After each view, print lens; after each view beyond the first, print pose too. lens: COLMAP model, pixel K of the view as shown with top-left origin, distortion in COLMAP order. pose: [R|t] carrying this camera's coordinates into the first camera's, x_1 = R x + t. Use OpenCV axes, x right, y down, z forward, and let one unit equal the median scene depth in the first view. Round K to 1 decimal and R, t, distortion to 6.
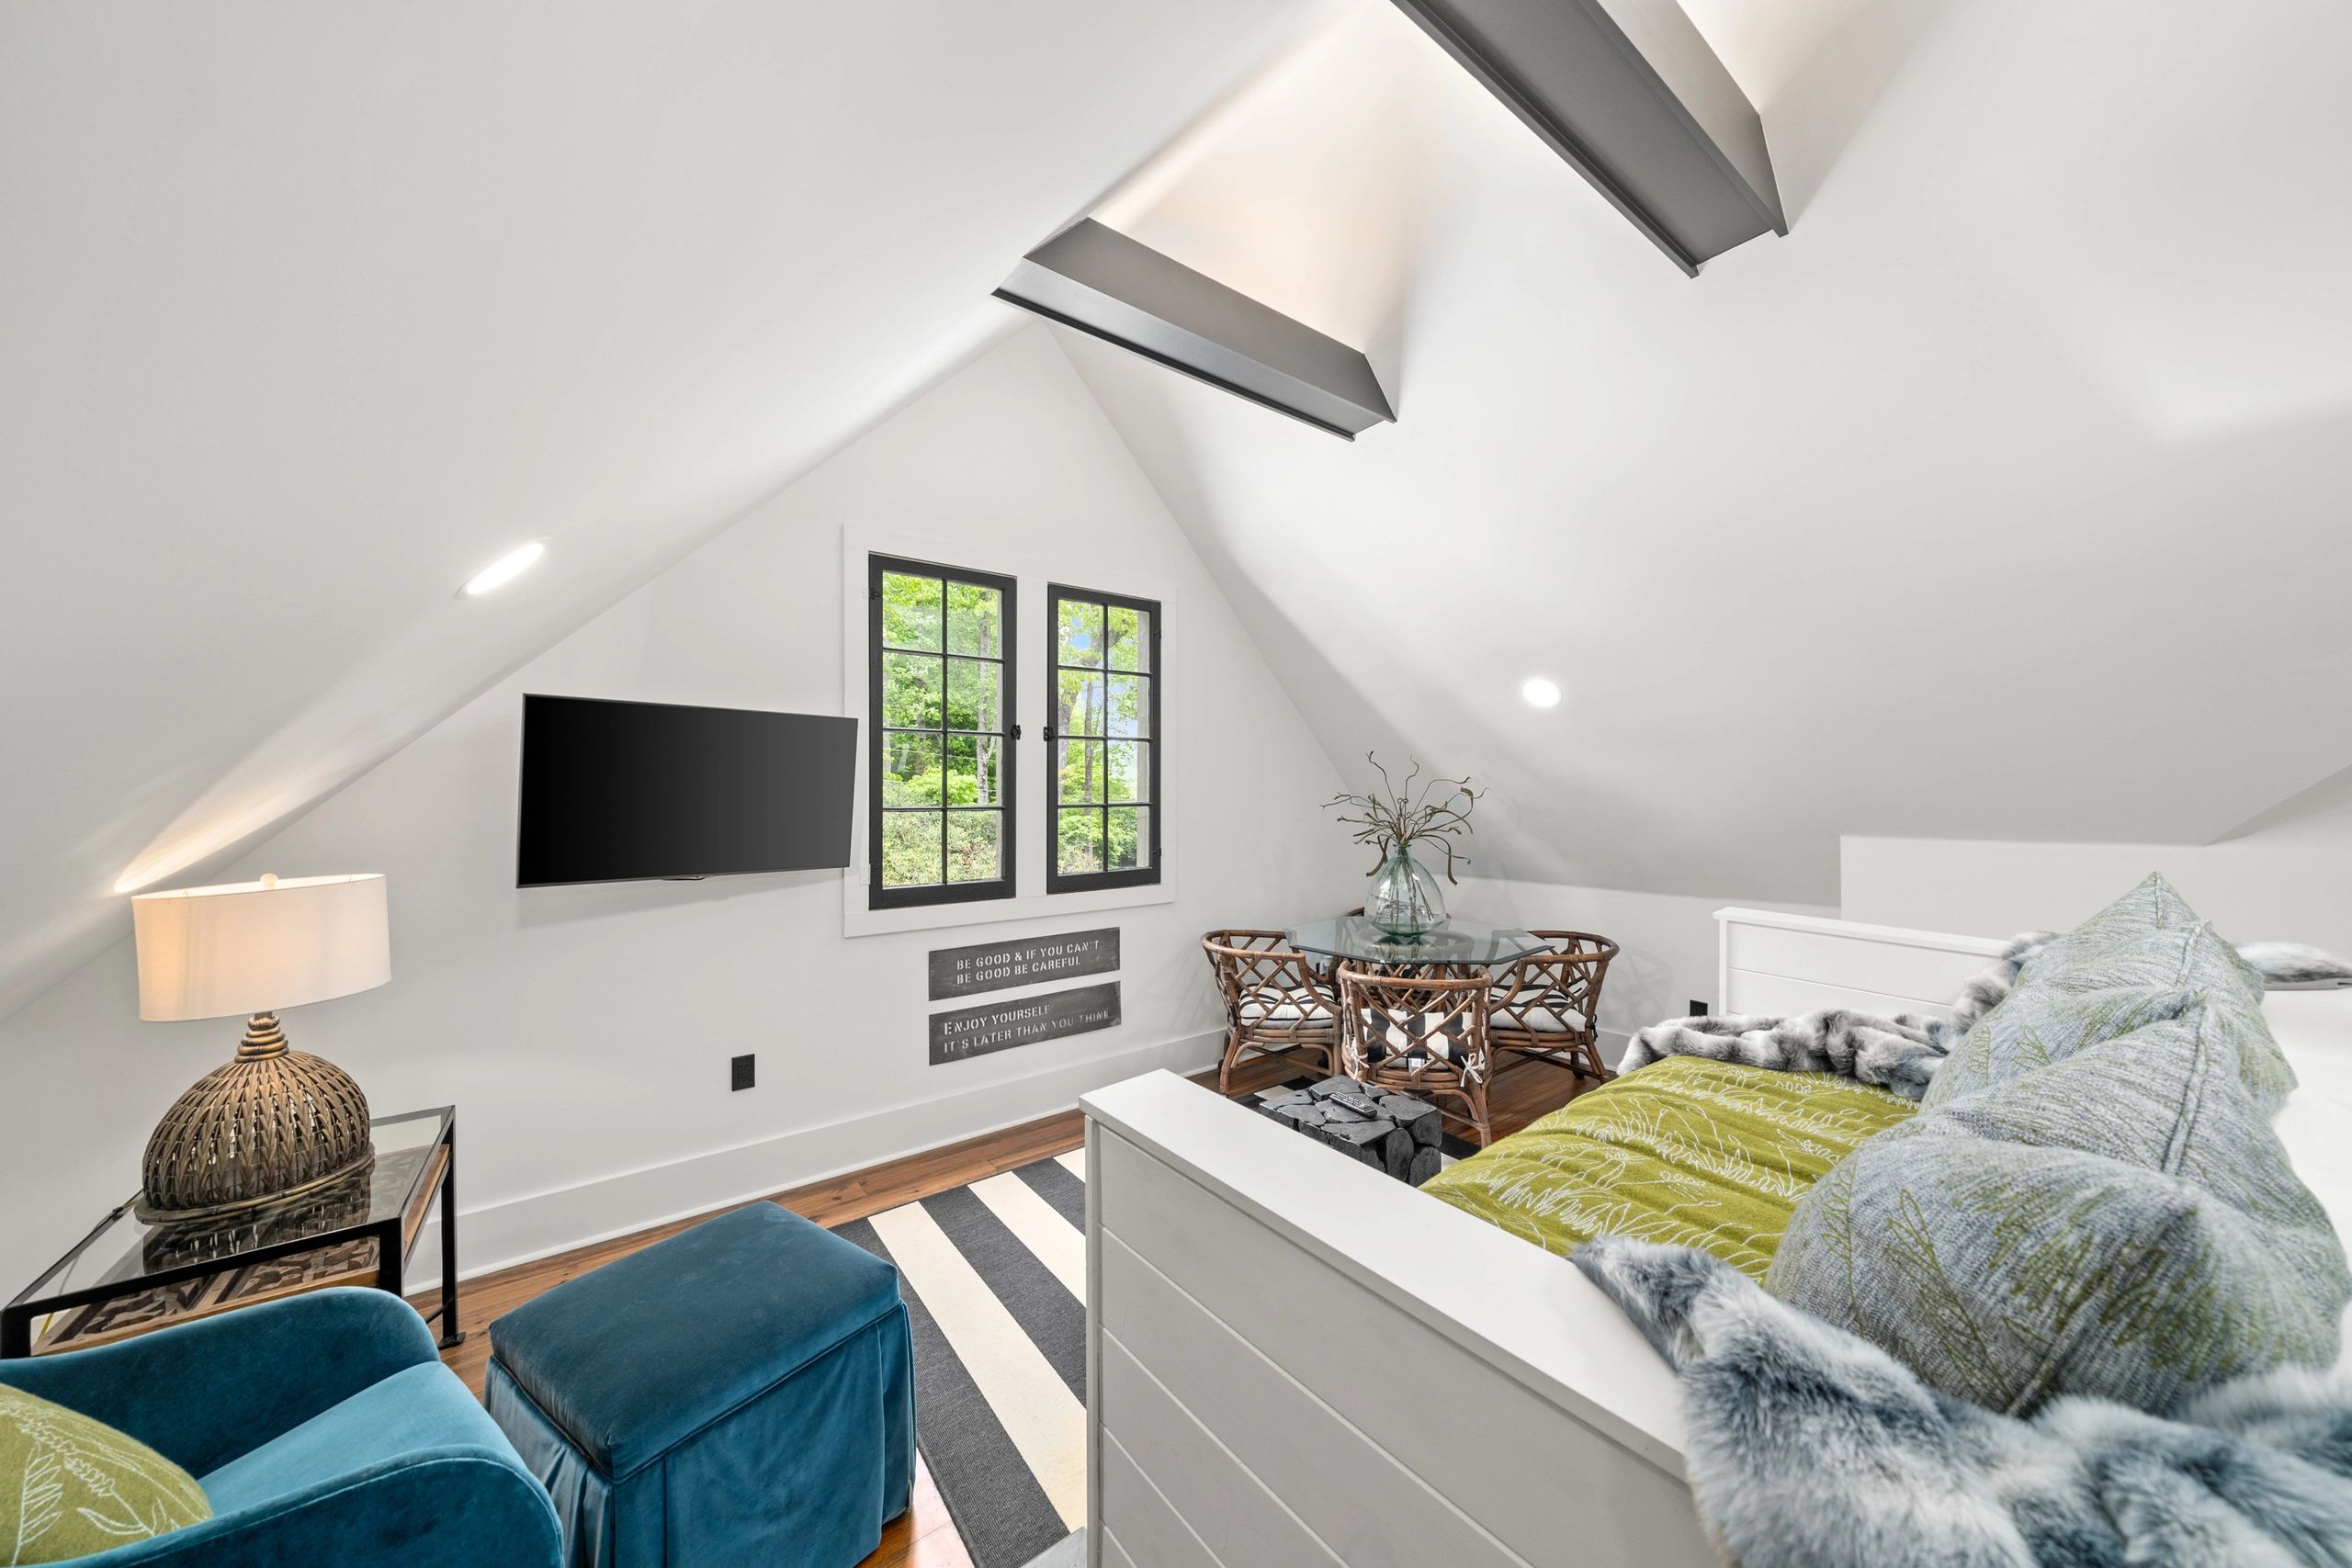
lens RADIAL K [[810.3, 0, 1206.2], [0, 810.3, 765.5], [0, 0, 1]] dist [-0.003273, 0.000034]
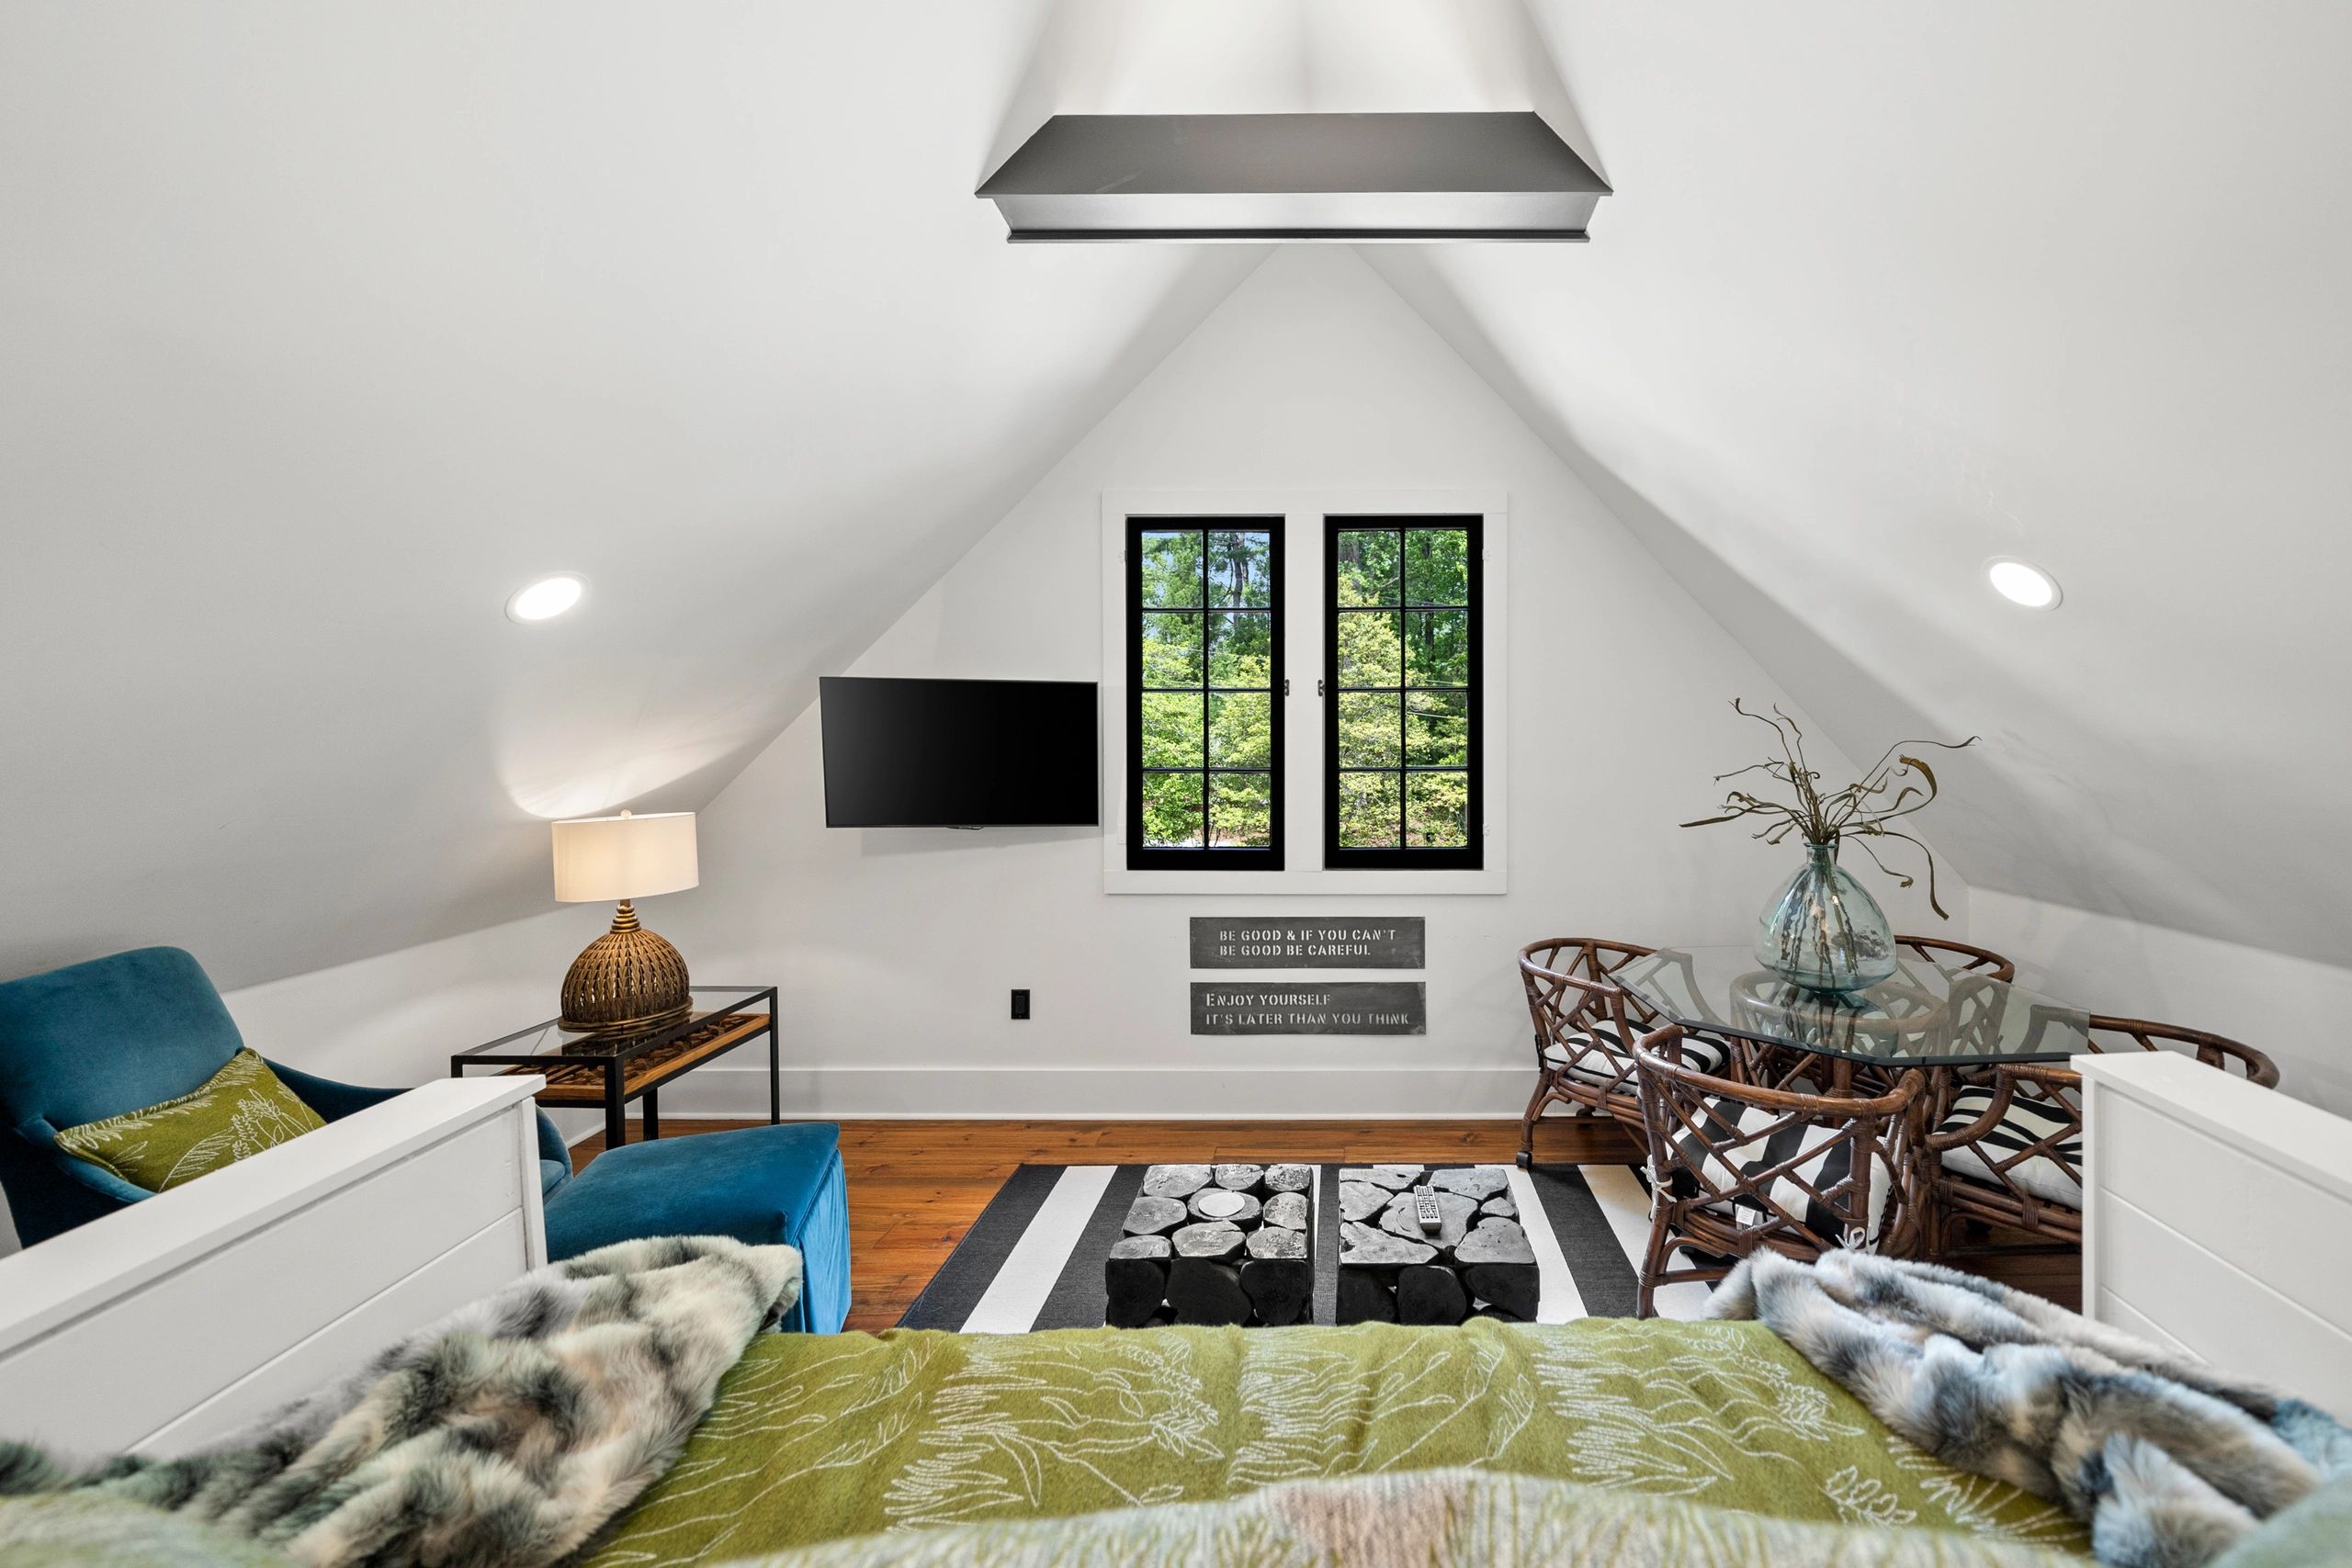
lens RADIAL K [[896.7, 0, 1302.6], [0, 896.7, 732.0], [0, 0, 1]] dist [-0.002512, -0.000156]
pose [[0.785351, -0.002452, -0.619046, 0.418174], [0.015577, 0.999754, 0.015802, -0.007324], [0.618854, -0.022053, 0.785196, 0.237927]]
